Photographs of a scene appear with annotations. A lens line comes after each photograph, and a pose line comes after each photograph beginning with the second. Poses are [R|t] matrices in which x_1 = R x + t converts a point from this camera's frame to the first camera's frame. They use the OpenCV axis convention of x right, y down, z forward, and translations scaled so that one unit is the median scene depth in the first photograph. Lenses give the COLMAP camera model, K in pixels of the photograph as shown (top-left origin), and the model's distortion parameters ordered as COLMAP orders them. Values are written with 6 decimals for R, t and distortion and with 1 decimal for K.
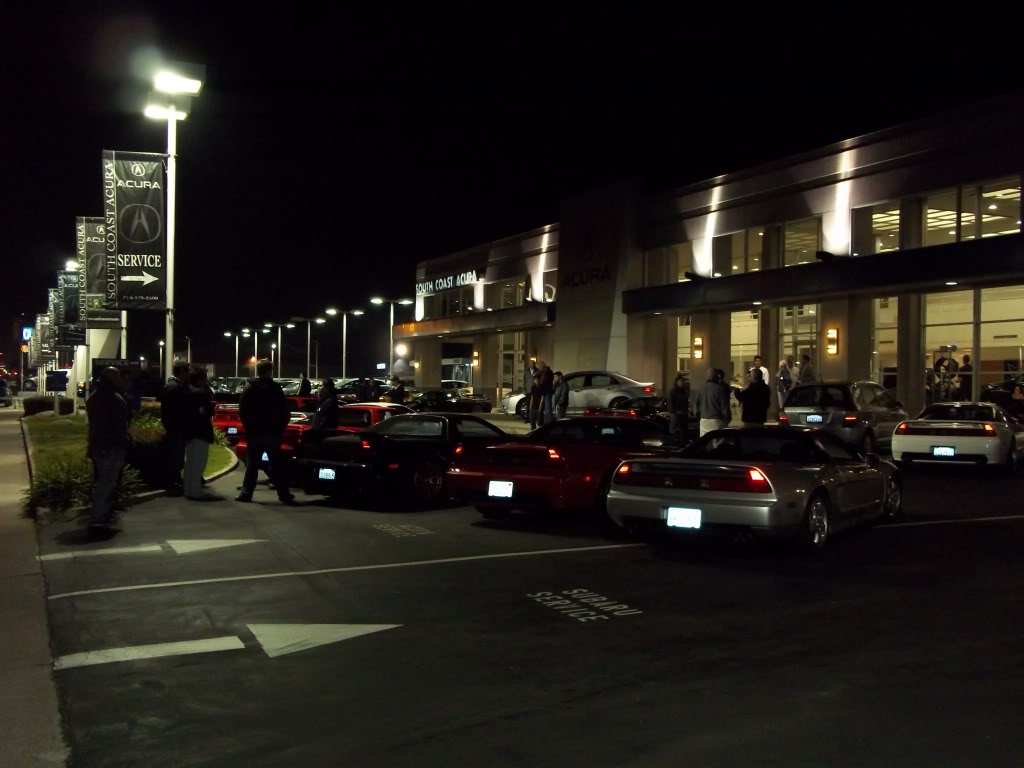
lens RADIAL K [[1076.5, 0, 518.7], [0, 1076.5, 387.2], [0, 0, 1]] dist [-0.001204, 0.001319]
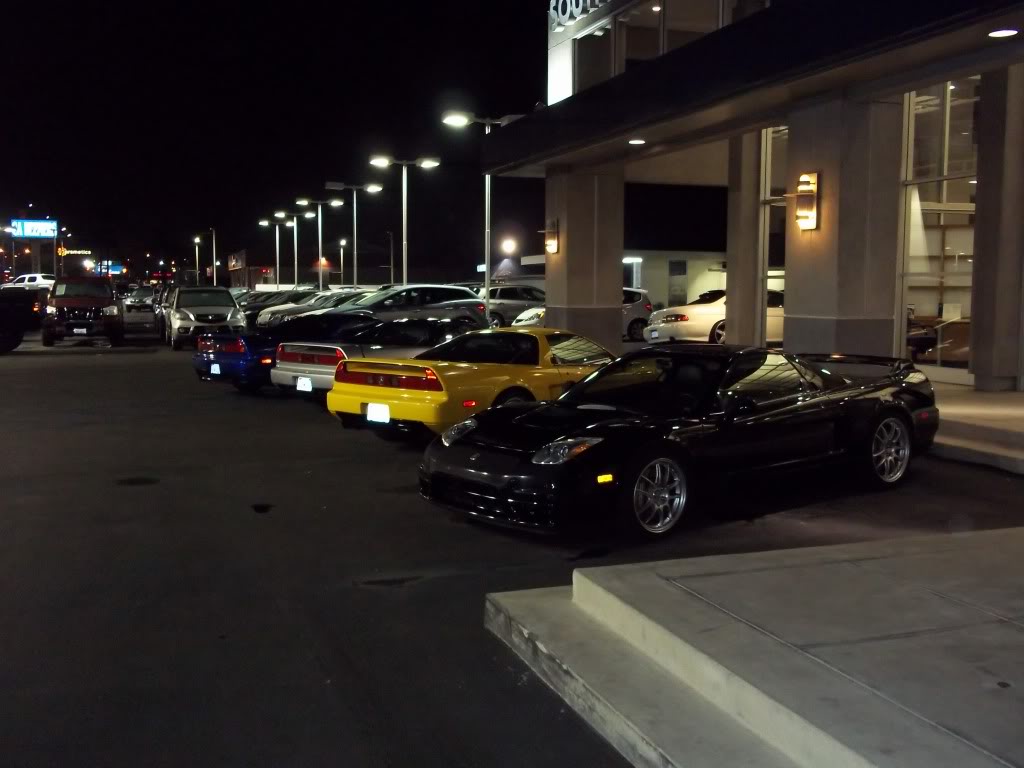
lens RADIAL K [[1076.5, 0, 518.7], [0, 1076.5, 387.2], [0, 0, 1]] dist [-0.001204, 0.001319]
pose [[0.995008, 0.002353, -0.099767, -0.123565], [0.006427, 0.996136, 0.087584, -0.009517], [0.099588, -0.087788, 0.991149, 1.138394]]
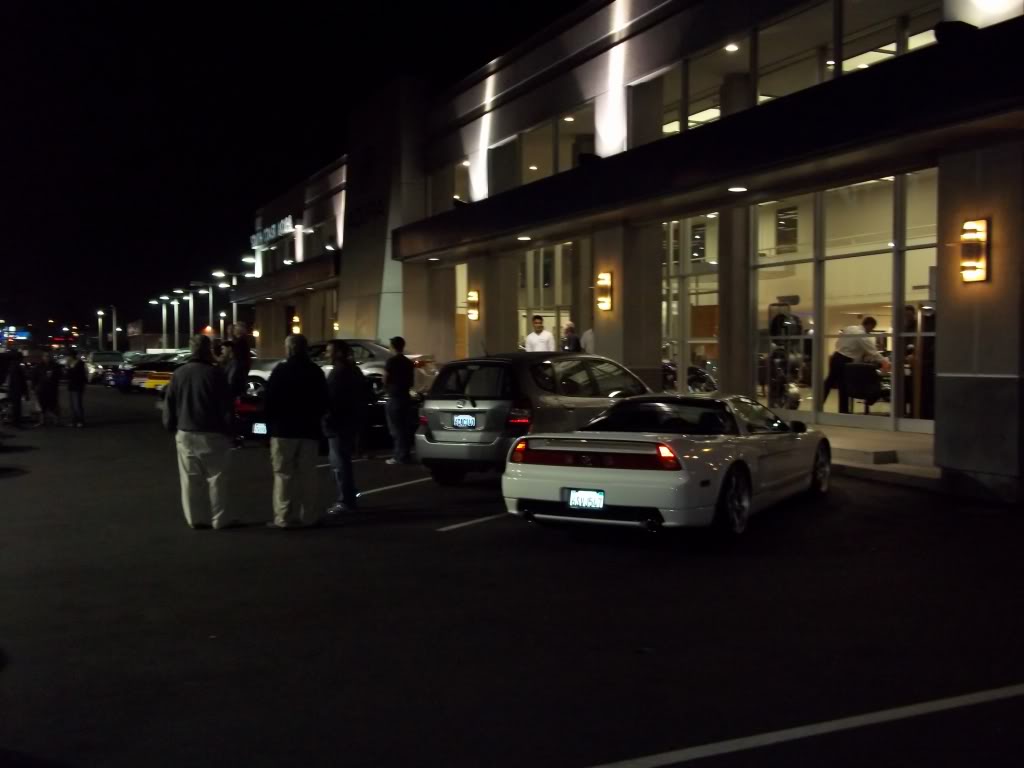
lens RADIAL K [[1076.5, 0, 518.7], [0, 1076.5, 387.2], [0, 0, 1]] dist [-0.001204, 0.001319]
pose [[0.999804, -0.010950, -0.016506, 0.214026], [0.011458, 0.999452, 0.031044, -0.004212], [0.016157, -0.031227, 0.999382, 0.291215]]
